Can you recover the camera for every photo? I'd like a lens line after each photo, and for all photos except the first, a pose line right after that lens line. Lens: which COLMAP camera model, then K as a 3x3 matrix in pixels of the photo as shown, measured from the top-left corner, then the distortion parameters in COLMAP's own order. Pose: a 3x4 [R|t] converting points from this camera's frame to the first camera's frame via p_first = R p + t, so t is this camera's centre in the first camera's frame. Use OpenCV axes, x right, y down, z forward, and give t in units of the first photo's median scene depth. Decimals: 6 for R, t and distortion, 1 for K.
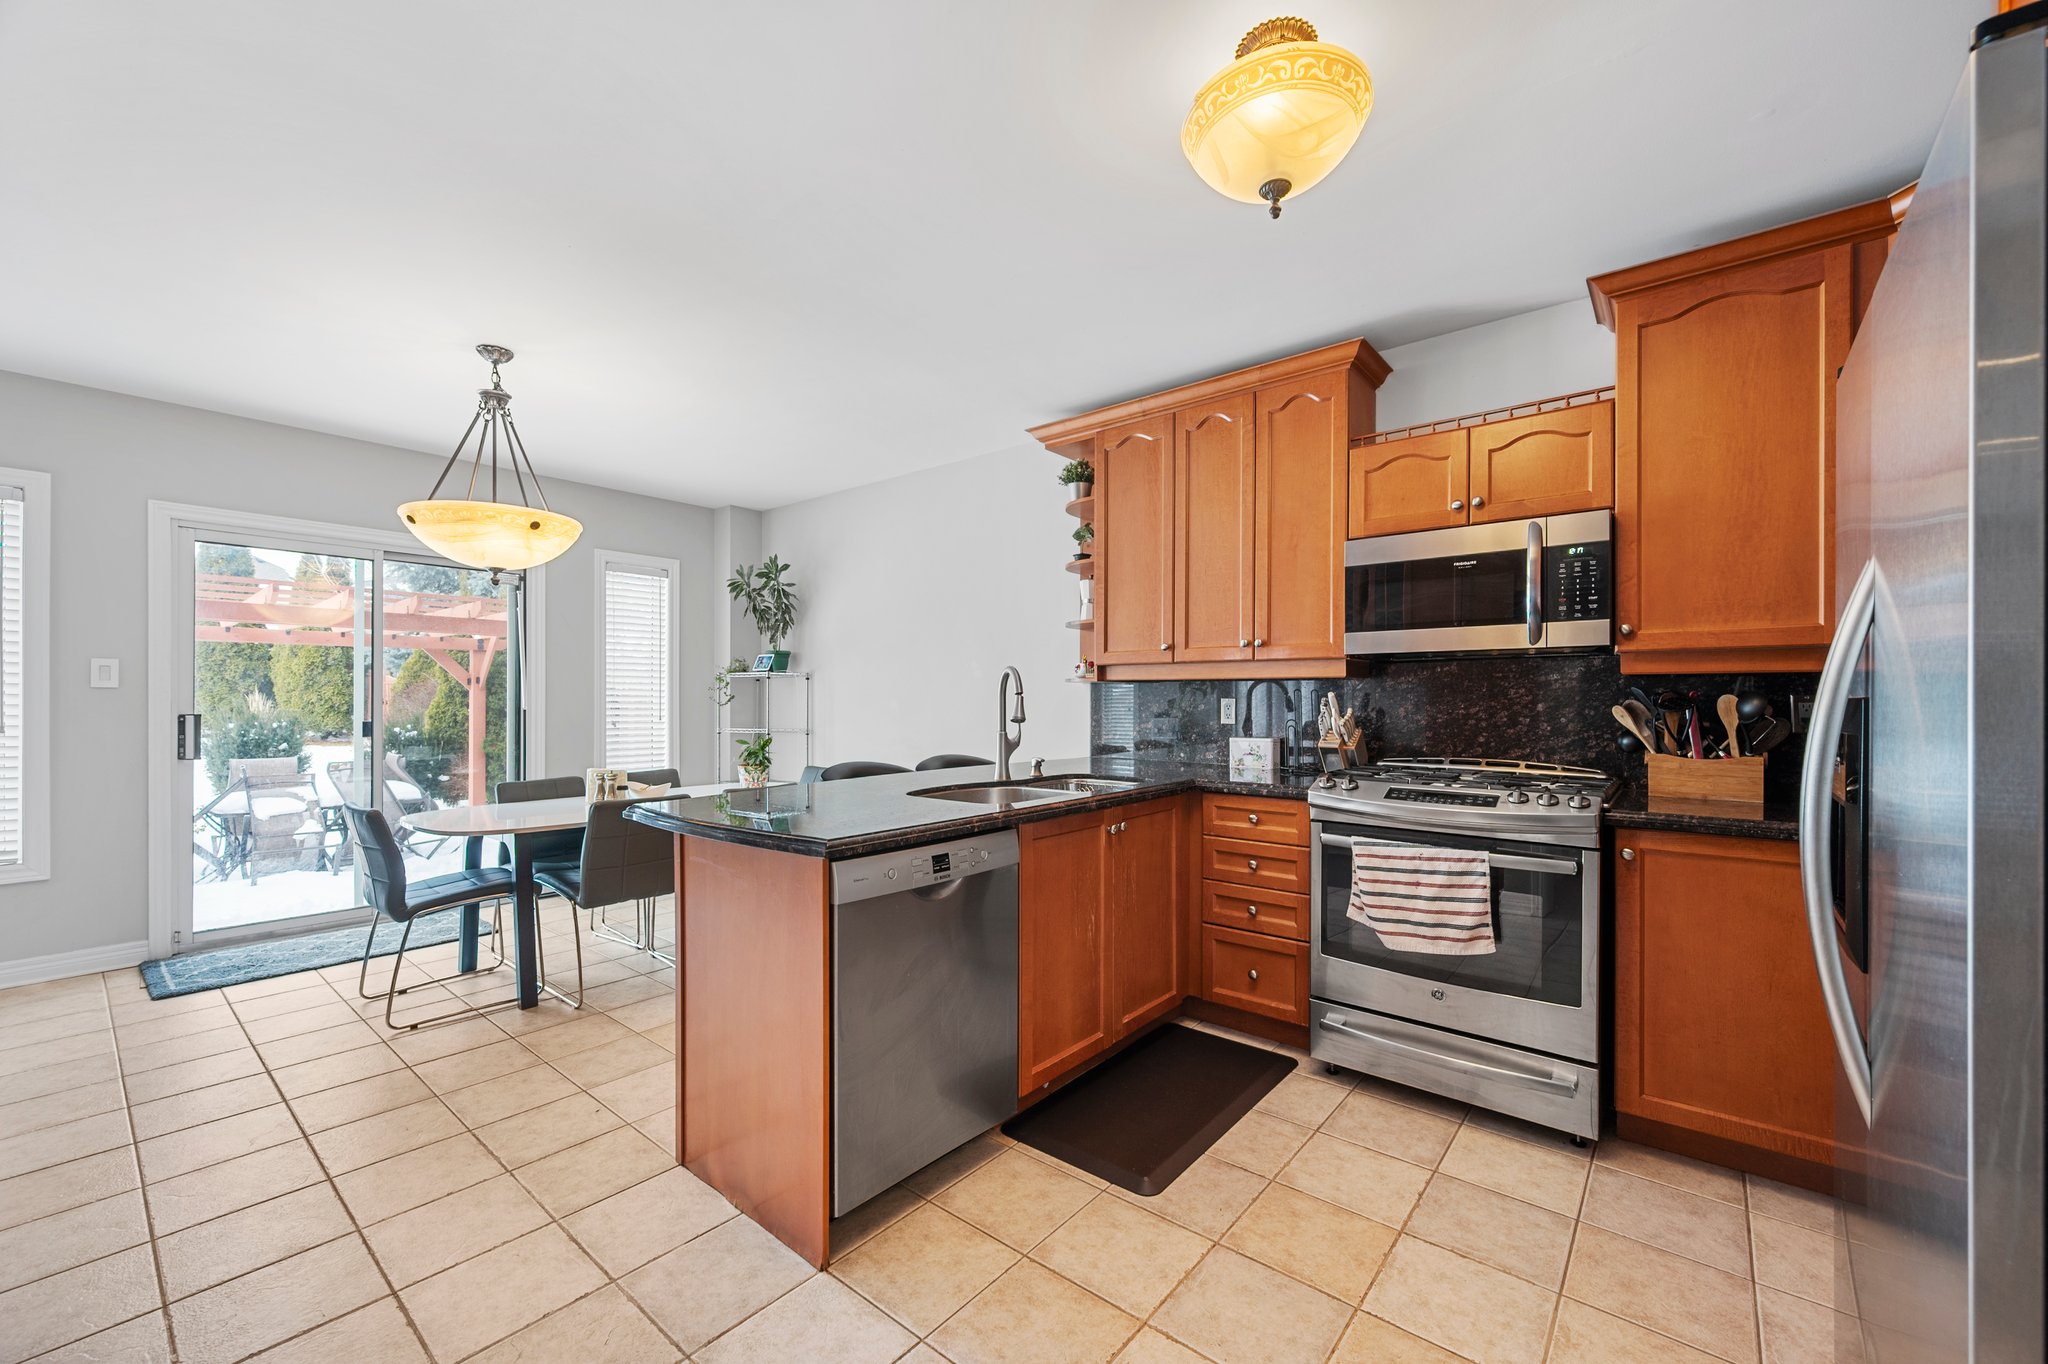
lens RADIAL K [[815.4, 0, 1031.7], [0, 815.4, 699.9], [0, 0, 1]] dist [0.001495, -0.000064]
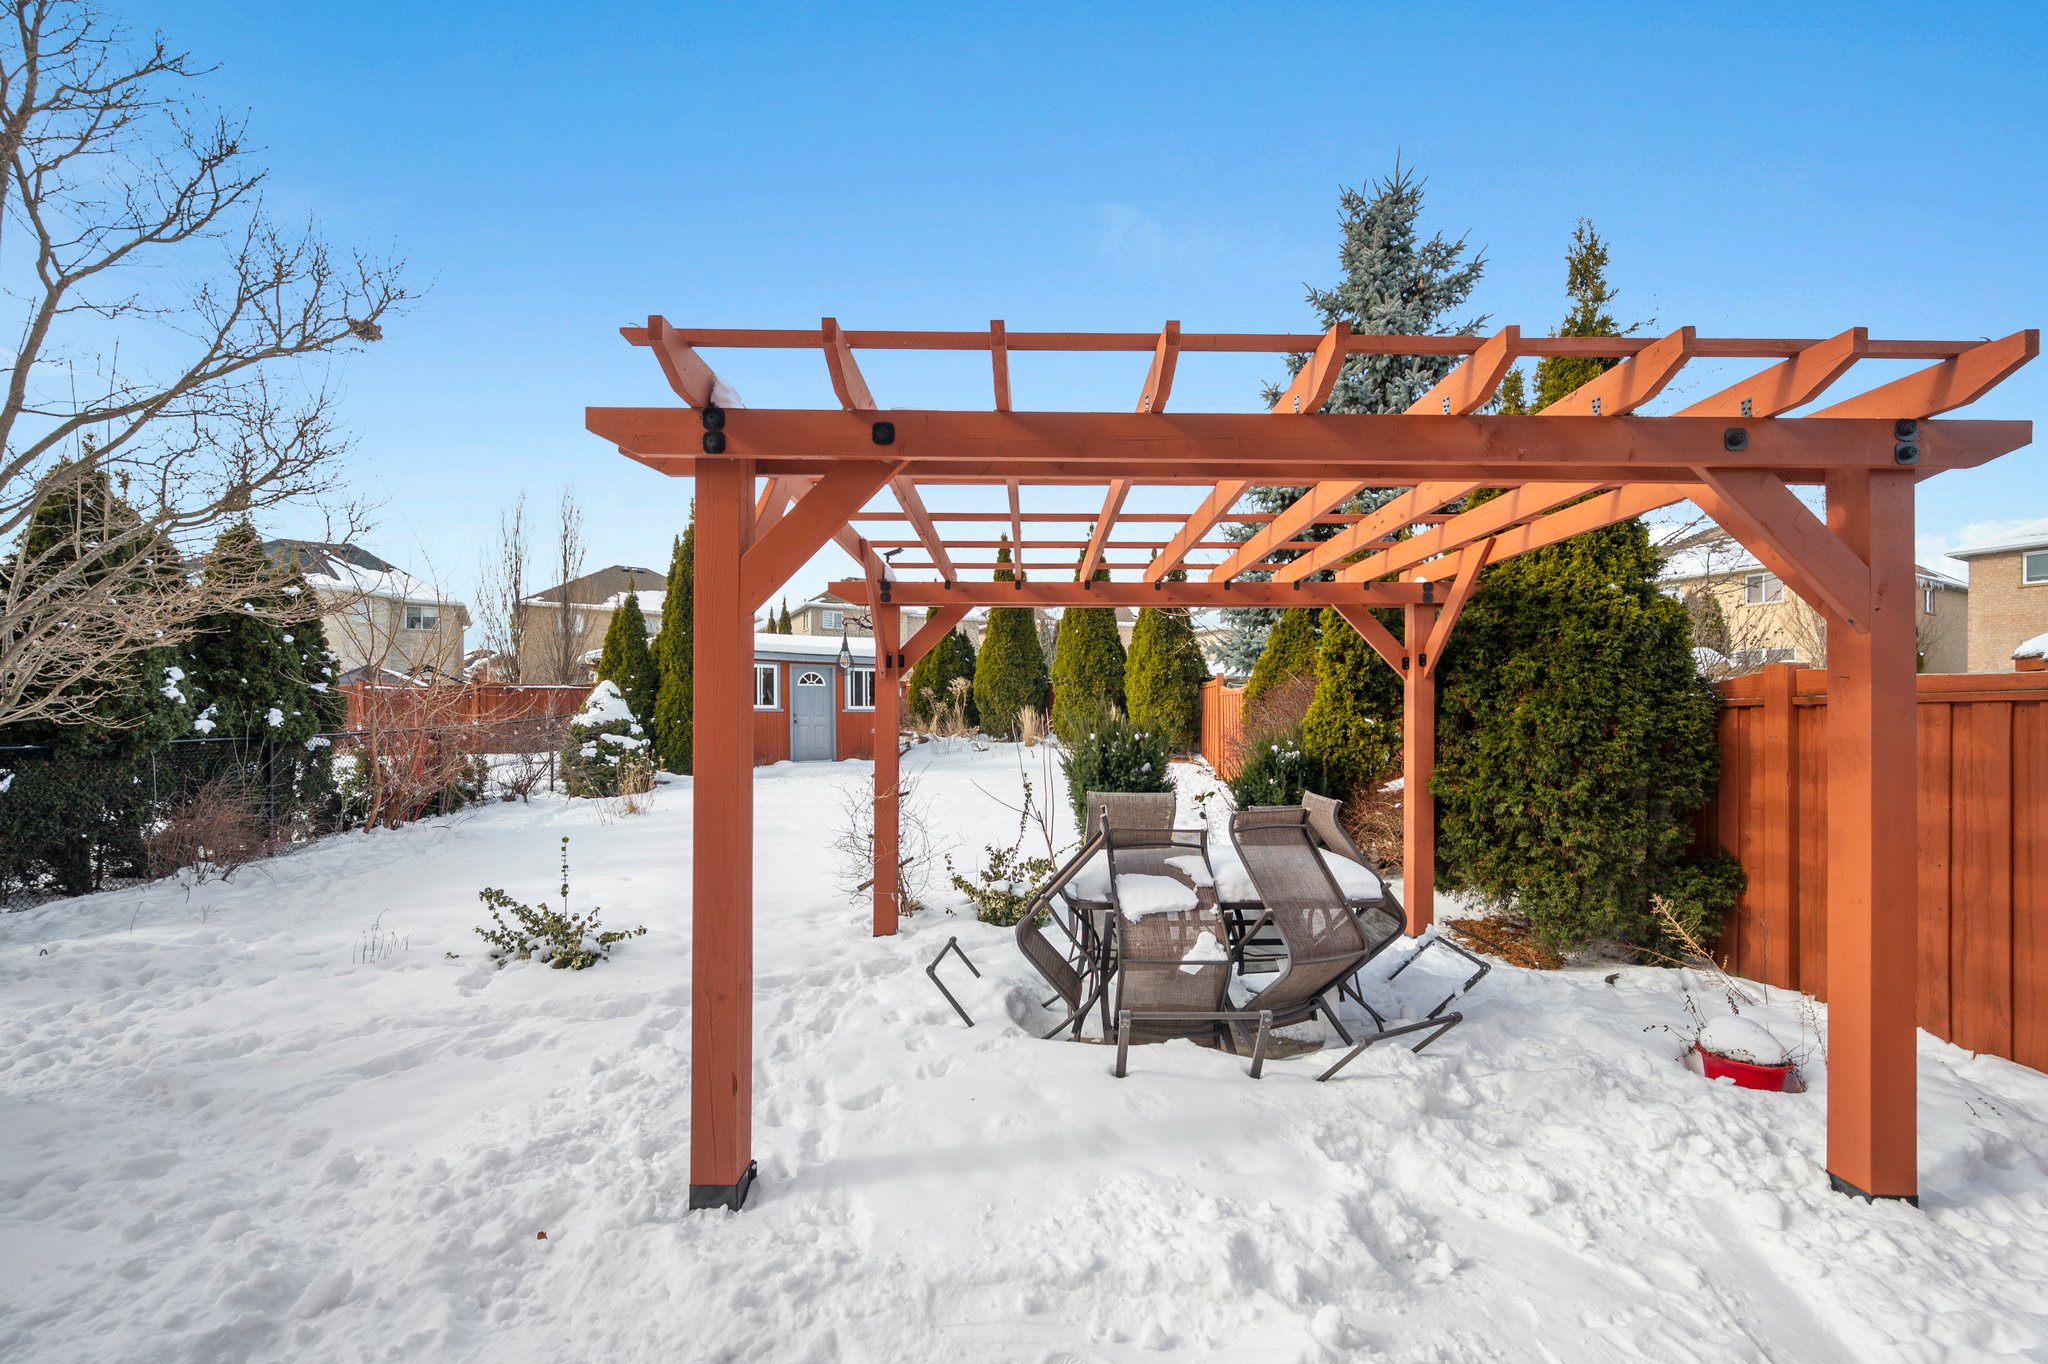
lens RADIAL K [[815.4, 0, 1023.7], [0, 815.4, 722.2], [0, 0, 1]] dist [0.001495, -0.000064]
pose [[0.647151, 0.003072, -0.762356, -1.131007], [-0.005777, 0.999983, -0.000874, 0.049480], [0.762340, 0.004970, 0.647158, 1.170326]]
